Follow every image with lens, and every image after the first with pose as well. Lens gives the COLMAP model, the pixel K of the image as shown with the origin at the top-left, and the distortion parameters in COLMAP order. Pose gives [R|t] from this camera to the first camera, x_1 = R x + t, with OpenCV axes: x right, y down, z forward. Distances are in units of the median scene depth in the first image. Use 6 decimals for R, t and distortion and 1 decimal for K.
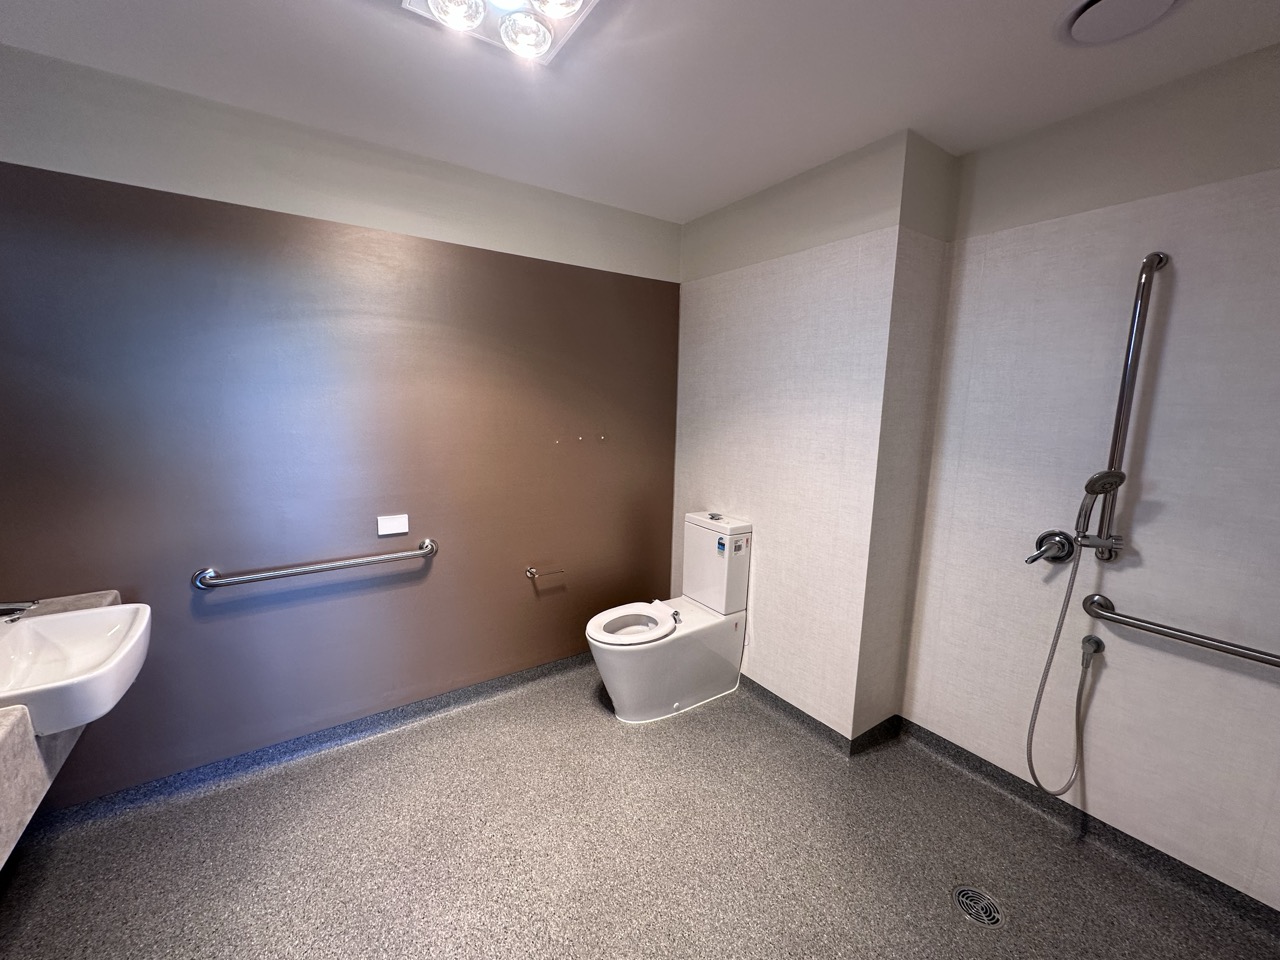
lens RADIAL K [[507.1, 0, 640.0], [0, 507.1, 480.0], [0, 0, 1]] dist [-0.001014, -0.000104]
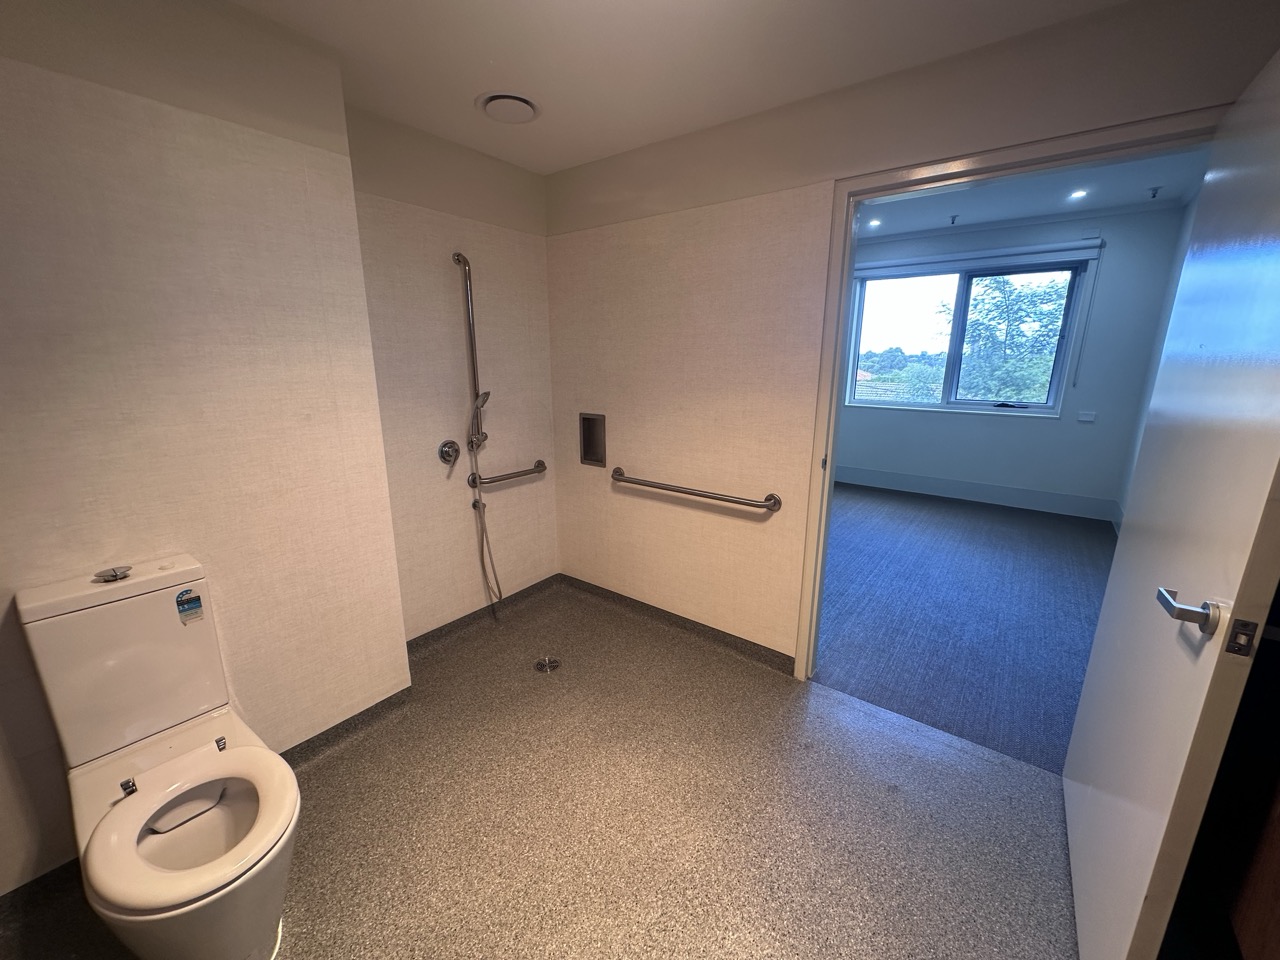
lens RADIAL K [[507.1, 0, 640.0], [0, 507.1, 480.0], [0, 0, 1]] dist [-0.001014, -0.000104]
pose [[-0.307141, -0.240862, 0.920679, -0.625759], [0.142283, 0.944945, 0.294676, -0.127166], [-0.940968, 0.221504, -0.255961, 0.805549]]
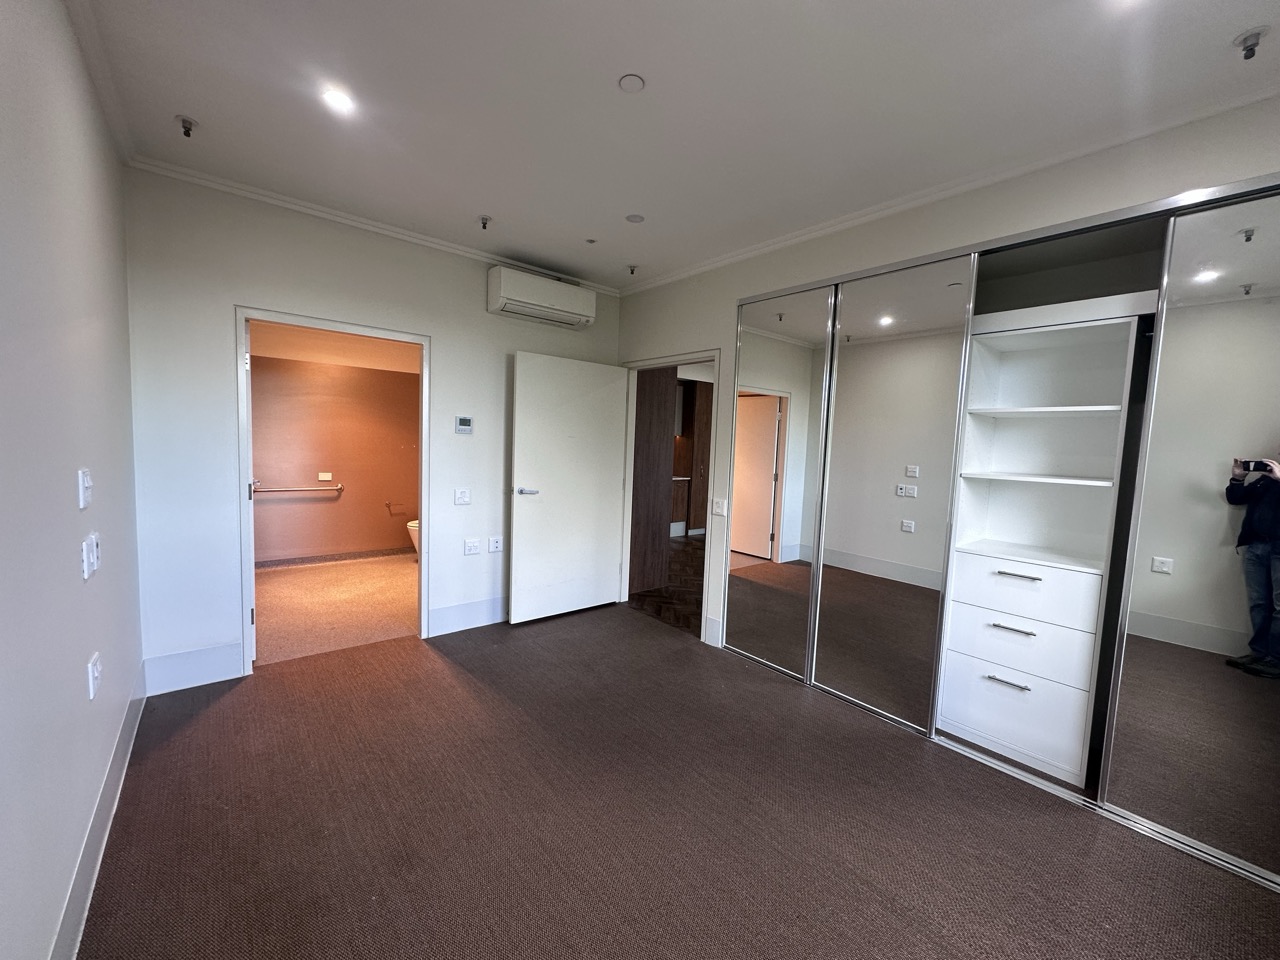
lens RADIAL K [[507.1, 0, 640.0], [0, 507.1, 480.0], [0, 0, 1]] dist [-0.001014, -0.000104]
pose [[0.995601, 0.016261, 0.092269, 0.911235], [-0.008937, 0.996815, -0.079242, 0.319714], [-0.093264, 0.078069, 0.992576, -1.785395]]
